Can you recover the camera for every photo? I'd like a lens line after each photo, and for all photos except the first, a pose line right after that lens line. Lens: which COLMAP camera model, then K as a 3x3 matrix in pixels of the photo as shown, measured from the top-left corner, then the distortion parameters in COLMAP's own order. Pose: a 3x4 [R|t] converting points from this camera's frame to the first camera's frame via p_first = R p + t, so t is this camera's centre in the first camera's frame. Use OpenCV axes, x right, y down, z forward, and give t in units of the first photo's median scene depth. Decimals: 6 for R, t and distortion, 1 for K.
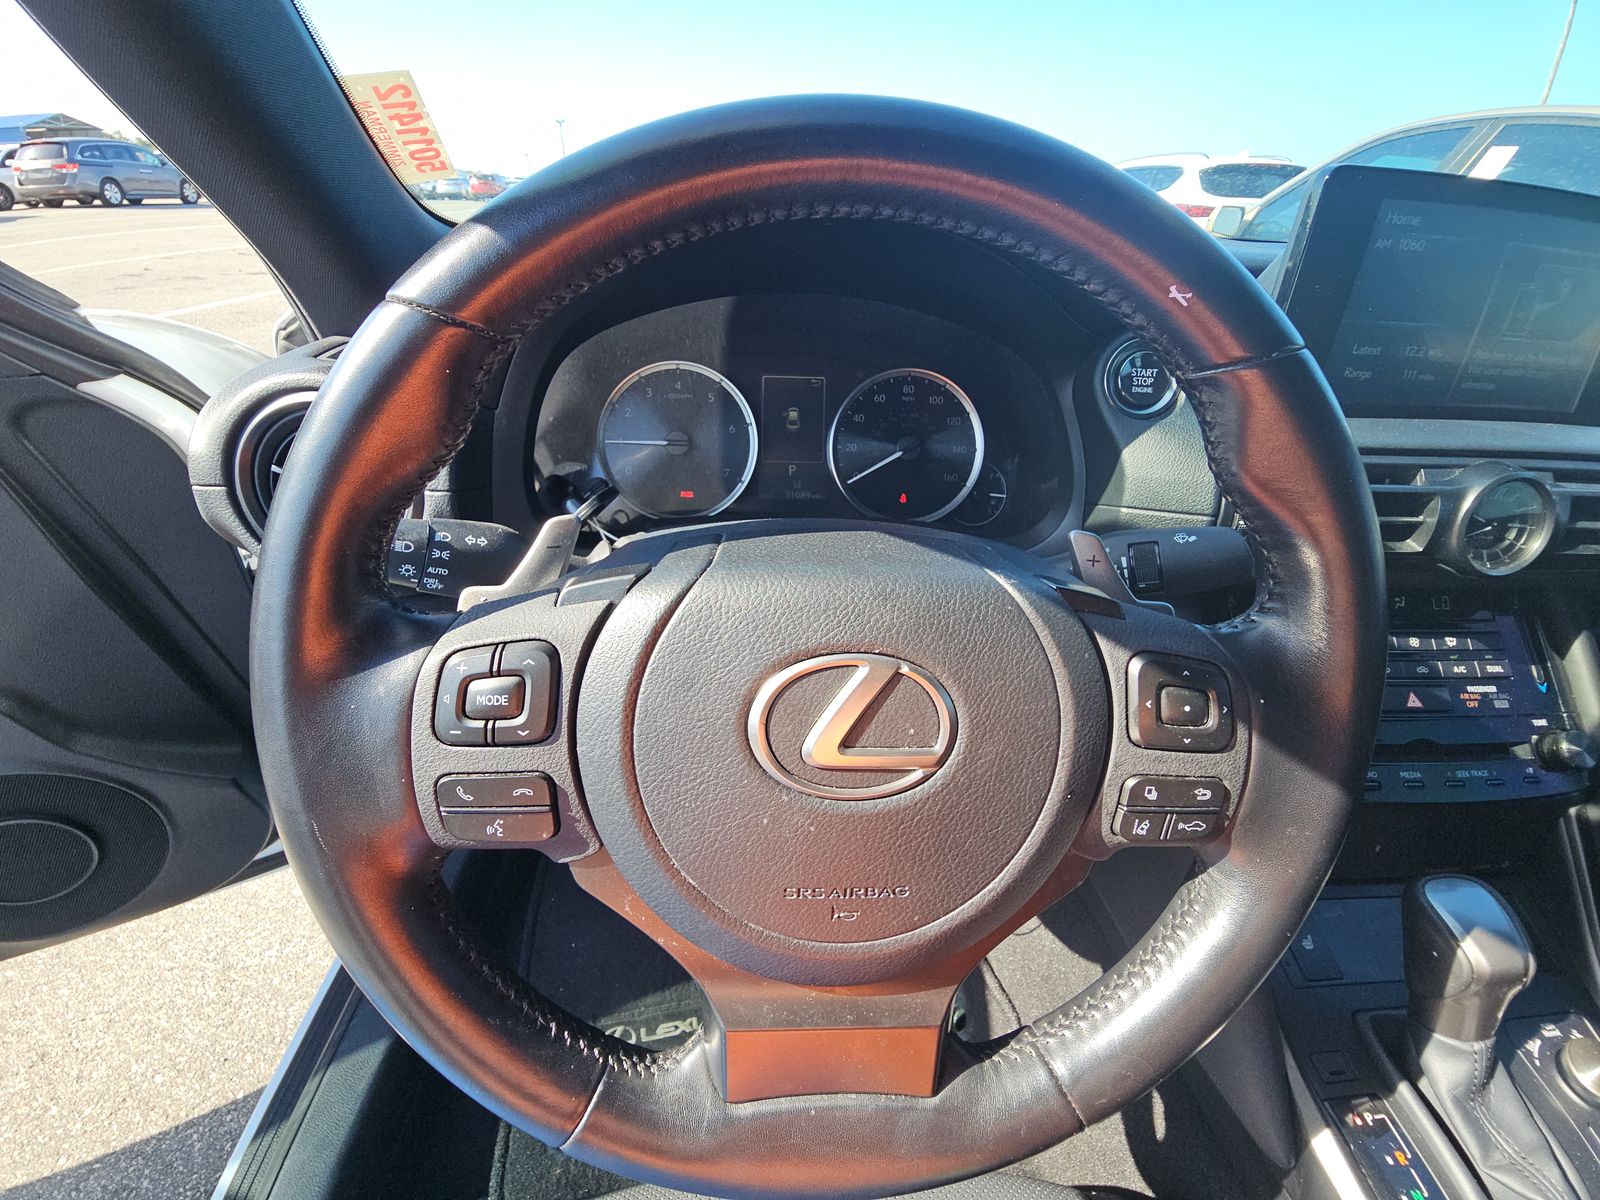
lens RADIAL K [[642.5, 0, 802.7], [0, 642.5, 596.5], [0, 0, 1]] dist [0.001149, -0.000384]
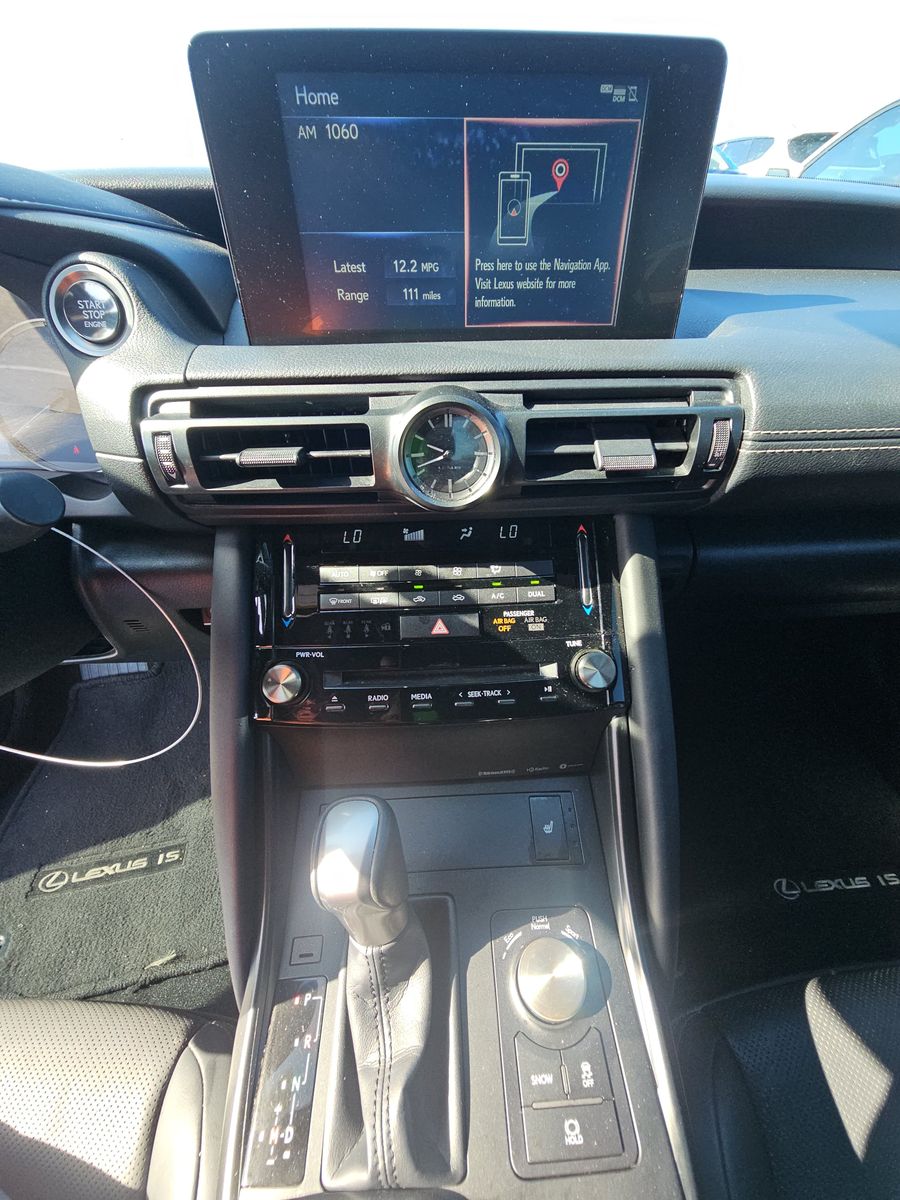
lens RADIAL K [[481.9, 0, 447.2], [0, 481.9, 599.2], [0, 0, 1]] dist [0.001149, -0.000384]
pose [[0.998962, -0.036292, -0.027520, 0.958645], [0.040121, 0.987170, 0.154549, -0.007085], [0.021558, -0.155493, 0.987602, 0.217523]]
